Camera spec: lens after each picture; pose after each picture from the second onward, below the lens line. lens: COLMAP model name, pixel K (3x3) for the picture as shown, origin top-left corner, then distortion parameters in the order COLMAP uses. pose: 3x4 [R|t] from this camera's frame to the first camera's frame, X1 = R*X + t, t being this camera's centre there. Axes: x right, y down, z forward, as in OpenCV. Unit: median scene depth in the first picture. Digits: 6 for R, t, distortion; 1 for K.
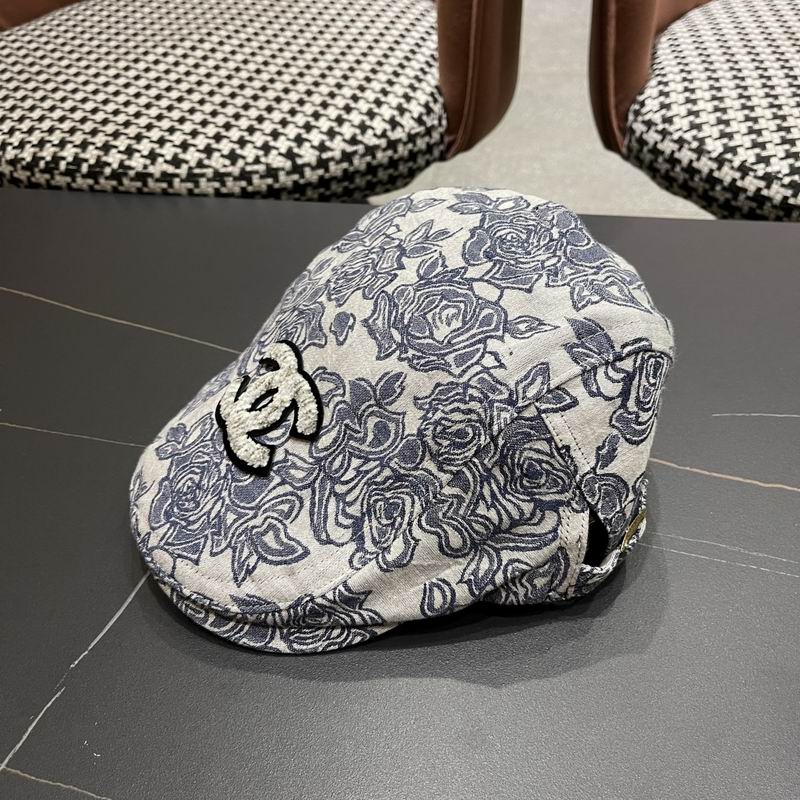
lens RADIAL K [[861.8, 0, 396.5], [0, 861.8, 407.0], [0, 0, 1]] dist [0.021458, 0.000000]
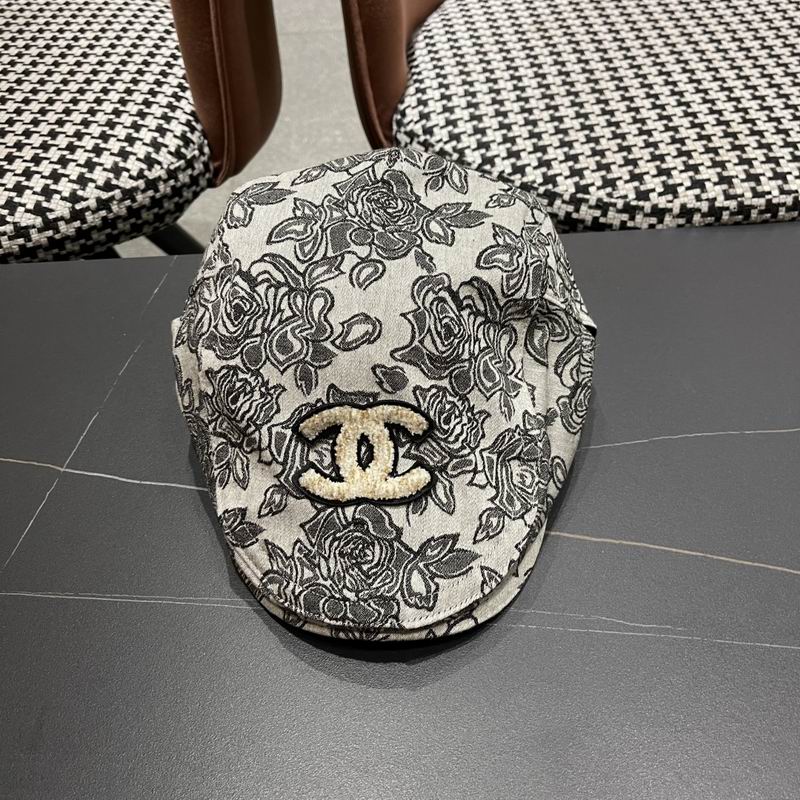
lens RADIAL K [[861.8, 0, 399.8], [0, 861.8, 396.3], [0, 0, 1]] dist [0.021458, 0.000000]
pose [[0.976964, -0.144566, 0.156976, 0.080506], [0.134458, 0.988207, 0.073262, -0.106958], [-0.165716, -0.050467, 0.984881, 0.001210]]
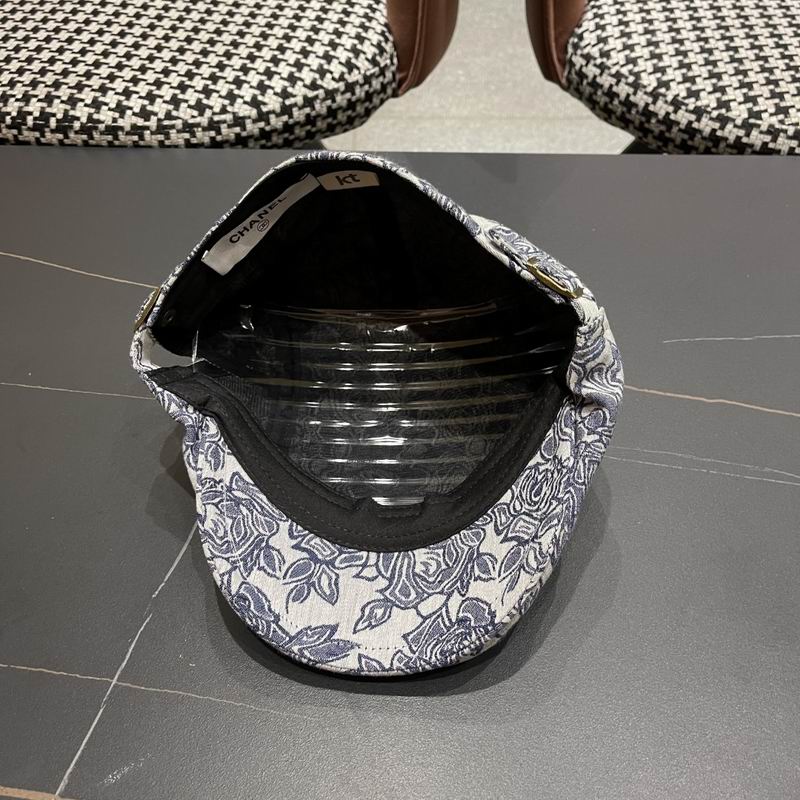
lens RADIAL K [[861.8, 0, 392.5], [0, 861.8, 413.8], [0, 0, 1]] dist [0.021458, 0.000000]
pose [[0.994117, -0.067033, 0.085081, -0.070675], [0.055891, 0.990304, 0.127179, -0.042806], [-0.092781, -0.121676, 0.988224, -0.090257]]
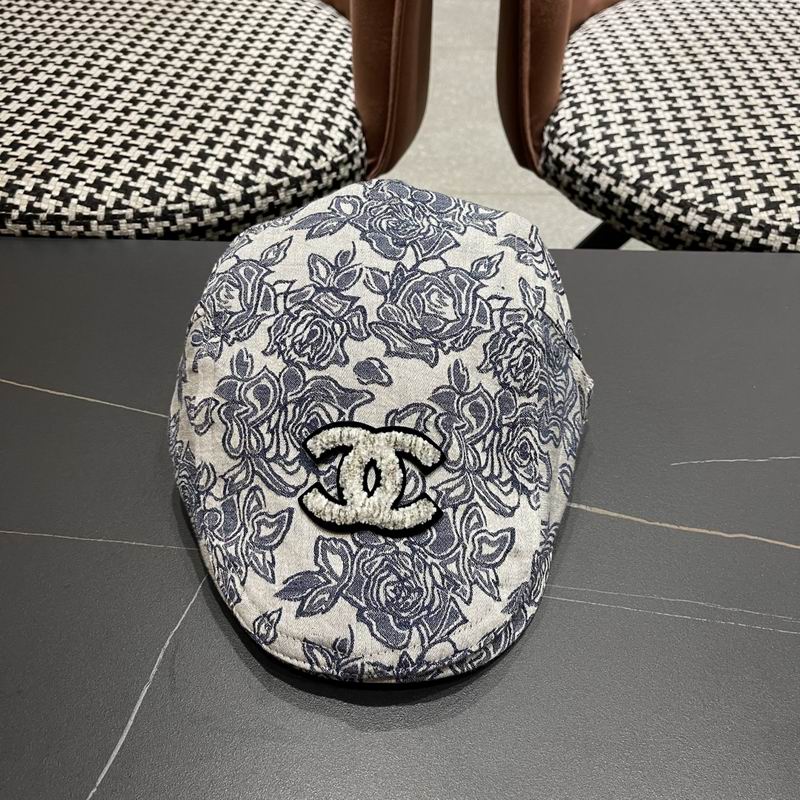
lens RADIAL K [[861.8, 0, 395.2], [0, 861.8, 400.6], [0, 0, 1]] dist [0.021458, 0.000000]
pose [[0.987448, -0.063753, 0.144507, -0.075869], [0.056962, 0.997090, 0.050659, -0.094746], [-0.147317, -0.041792, 0.988206, 0.009599]]
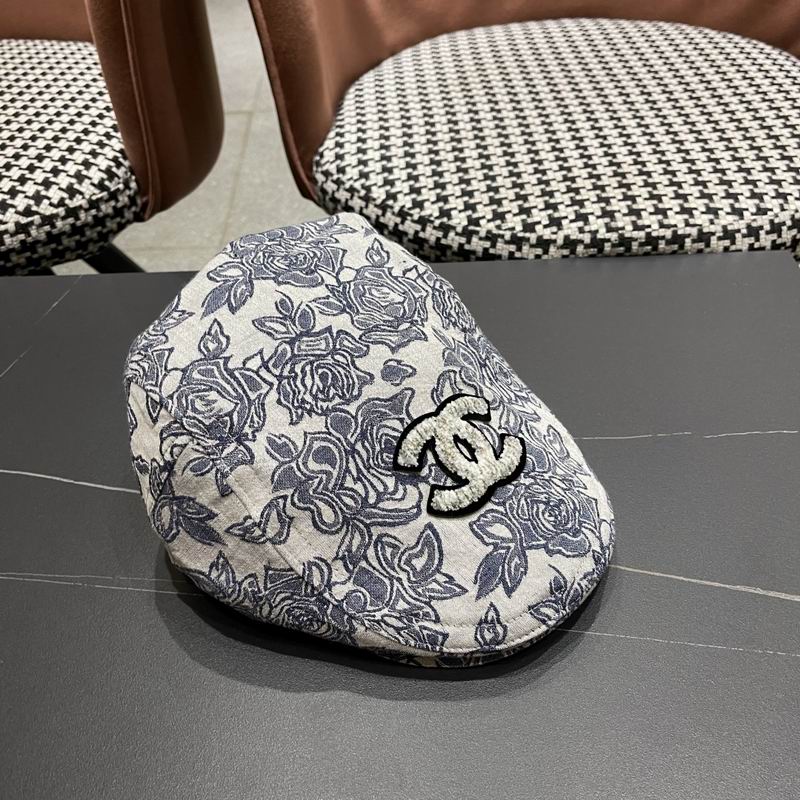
lens RADIAL K [[861.8, 0, 404.6], [0, 861.8, 400.6], [0, 0, 1]] dist [0.021458, 0.000000]
pose [[0.985924, -0.105372, 0.129807, 0.227921], [0.109053, 0.993802, -0.021558, -0.020891], [-0.126730, 0.035410, 0.991305, -0.046139]]
